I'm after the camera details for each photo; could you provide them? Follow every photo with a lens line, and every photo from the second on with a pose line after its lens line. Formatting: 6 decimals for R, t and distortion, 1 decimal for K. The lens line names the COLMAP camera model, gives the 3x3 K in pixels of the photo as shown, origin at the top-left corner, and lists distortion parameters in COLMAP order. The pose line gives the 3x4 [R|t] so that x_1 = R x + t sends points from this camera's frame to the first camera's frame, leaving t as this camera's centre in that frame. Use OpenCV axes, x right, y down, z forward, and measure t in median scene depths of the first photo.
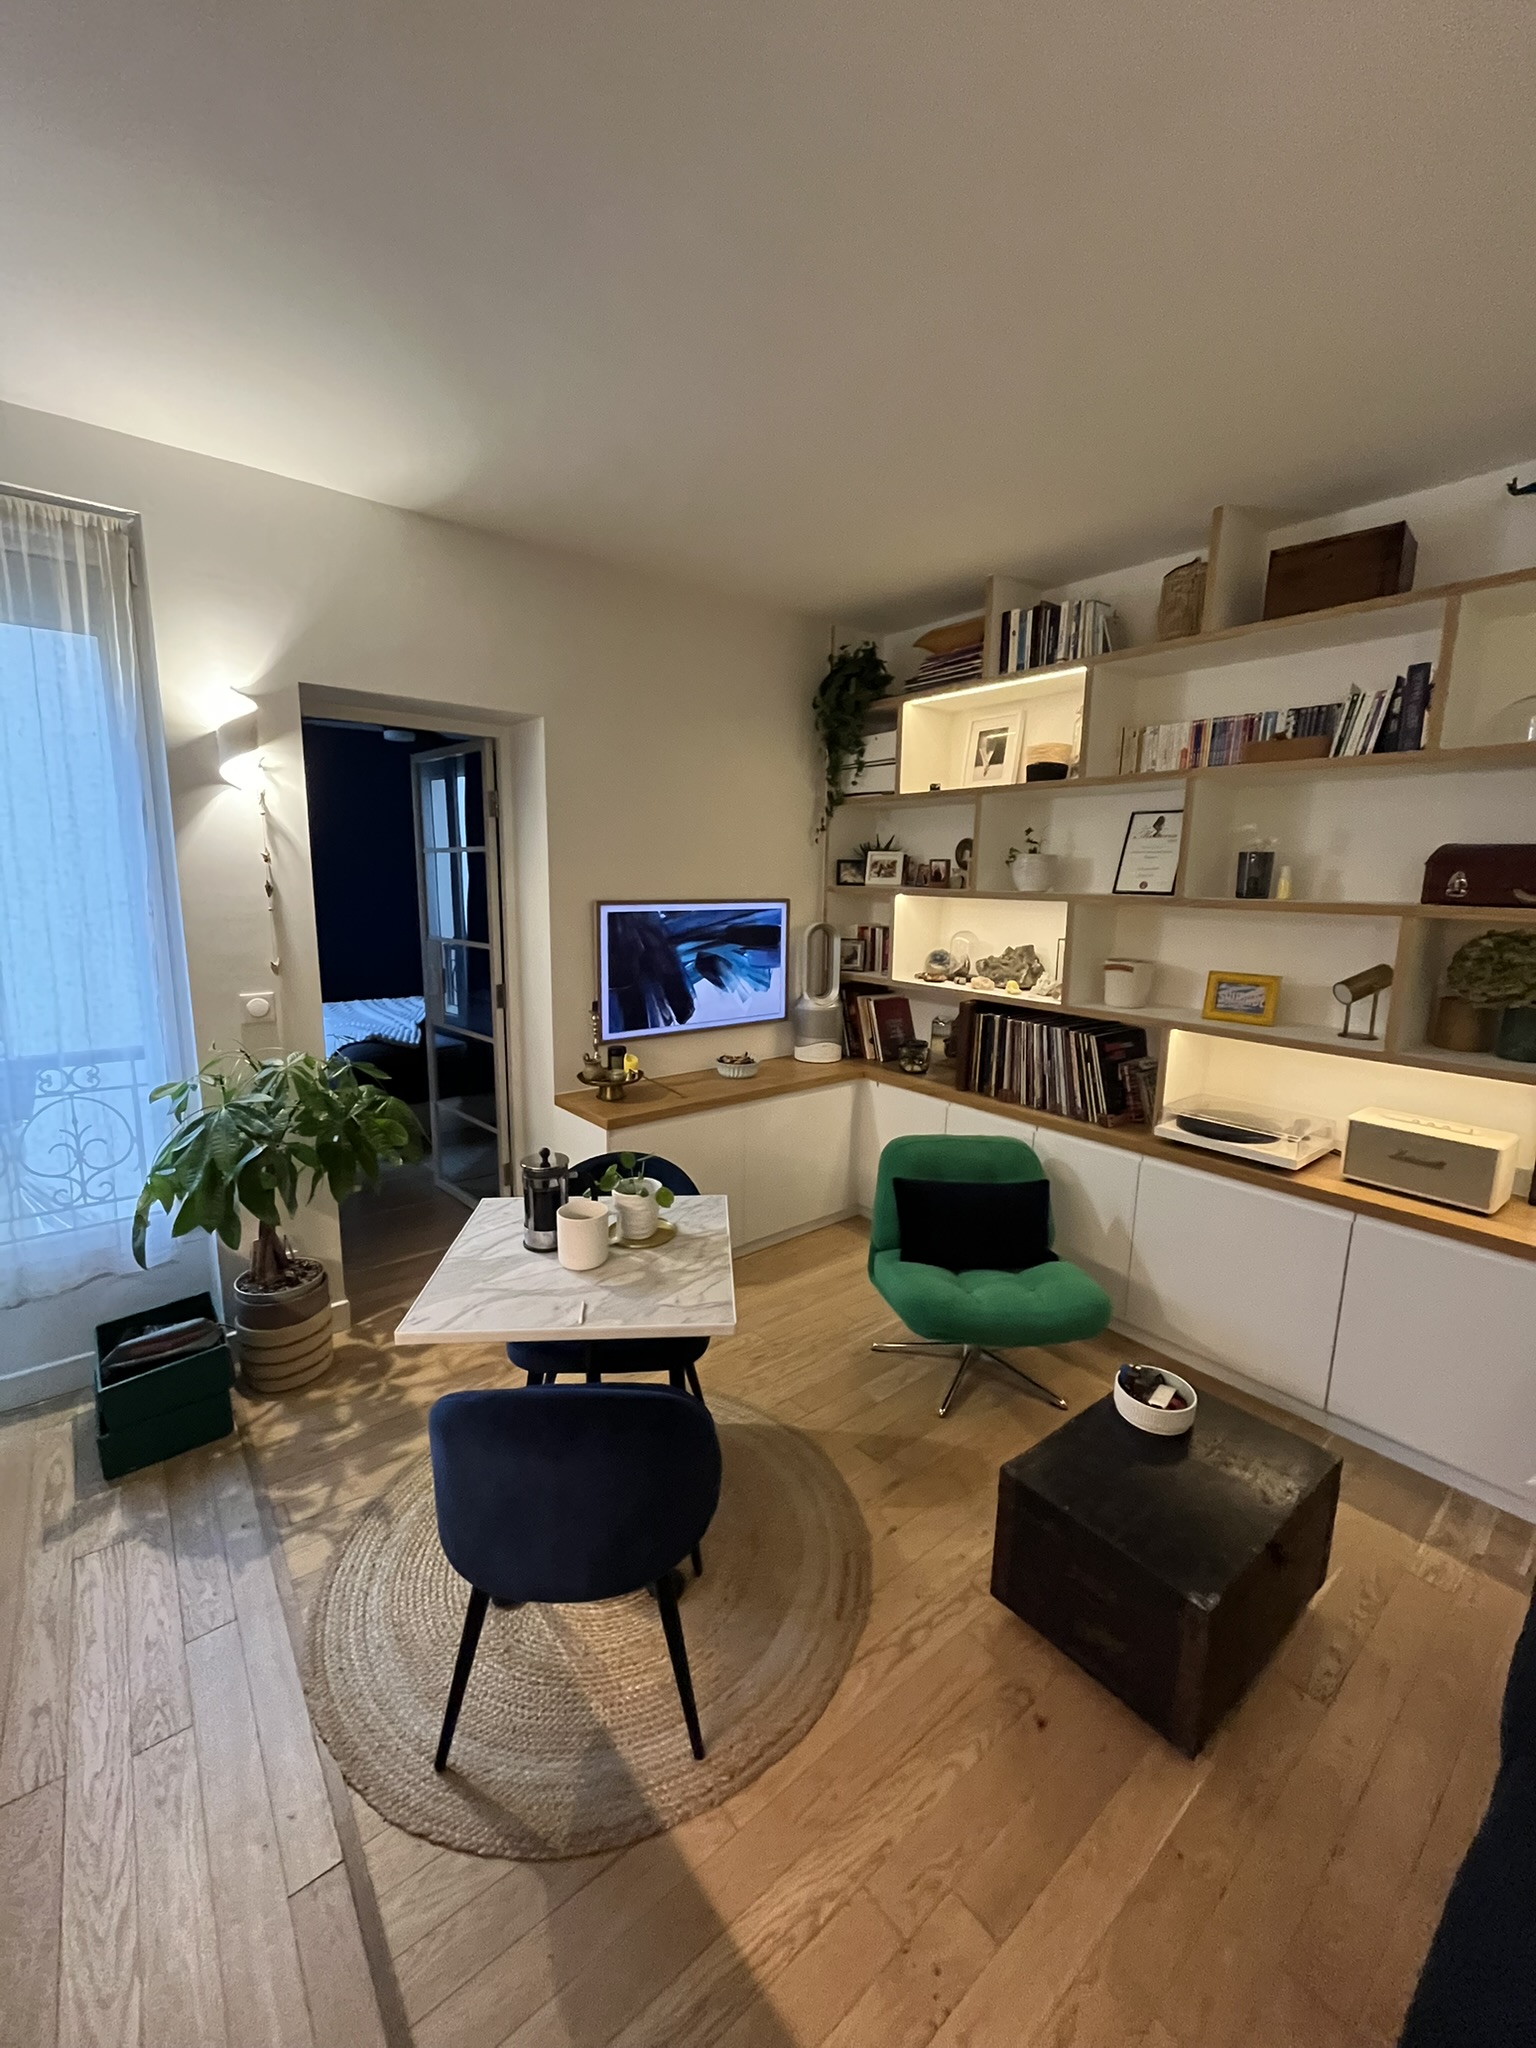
lens RADIAL K [[829.0, 0, 770.9], [0, 829.0, 1018.9], [0, 0, 1]] dist [-0.002680, 0.000320]
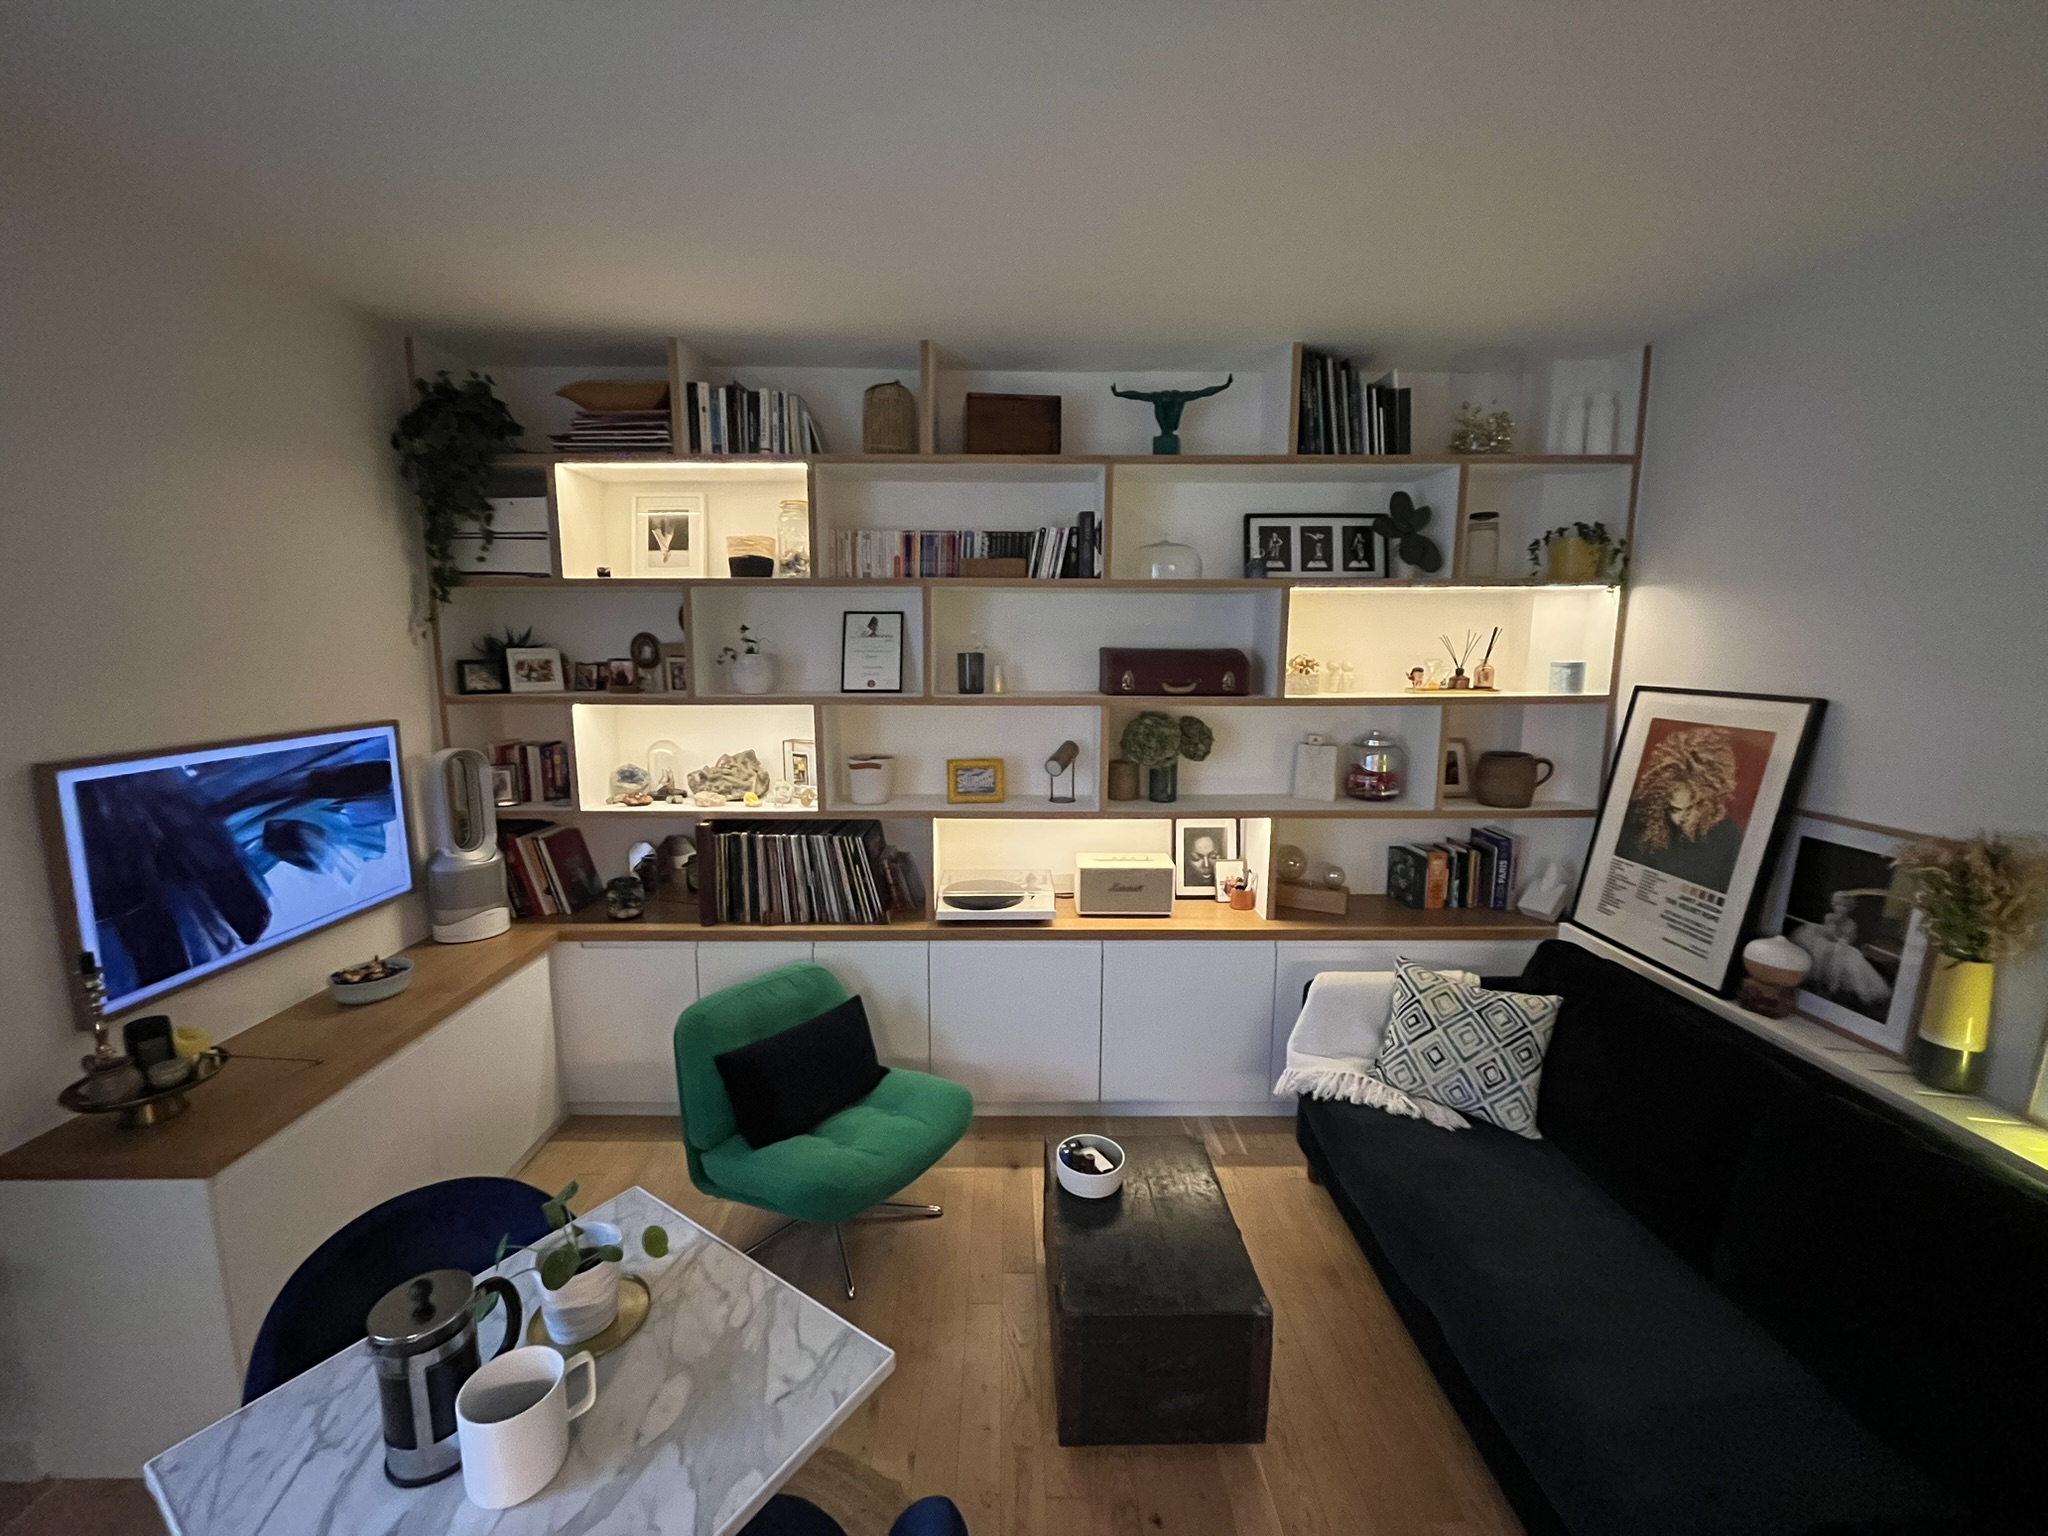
lens RADIAL K [[829.0, 0, 1012.8], [0, 829.0, 767.6], [0, 0, 1]] dist [-0.002680, 0.000320]
pose [[0.627662, -0.131434, 0.767311, -0.234392], [0.143381, 0.988300, 0.052002, -0.082986], [-0.765168, 0.077378, 0.639163, 0.205832]]
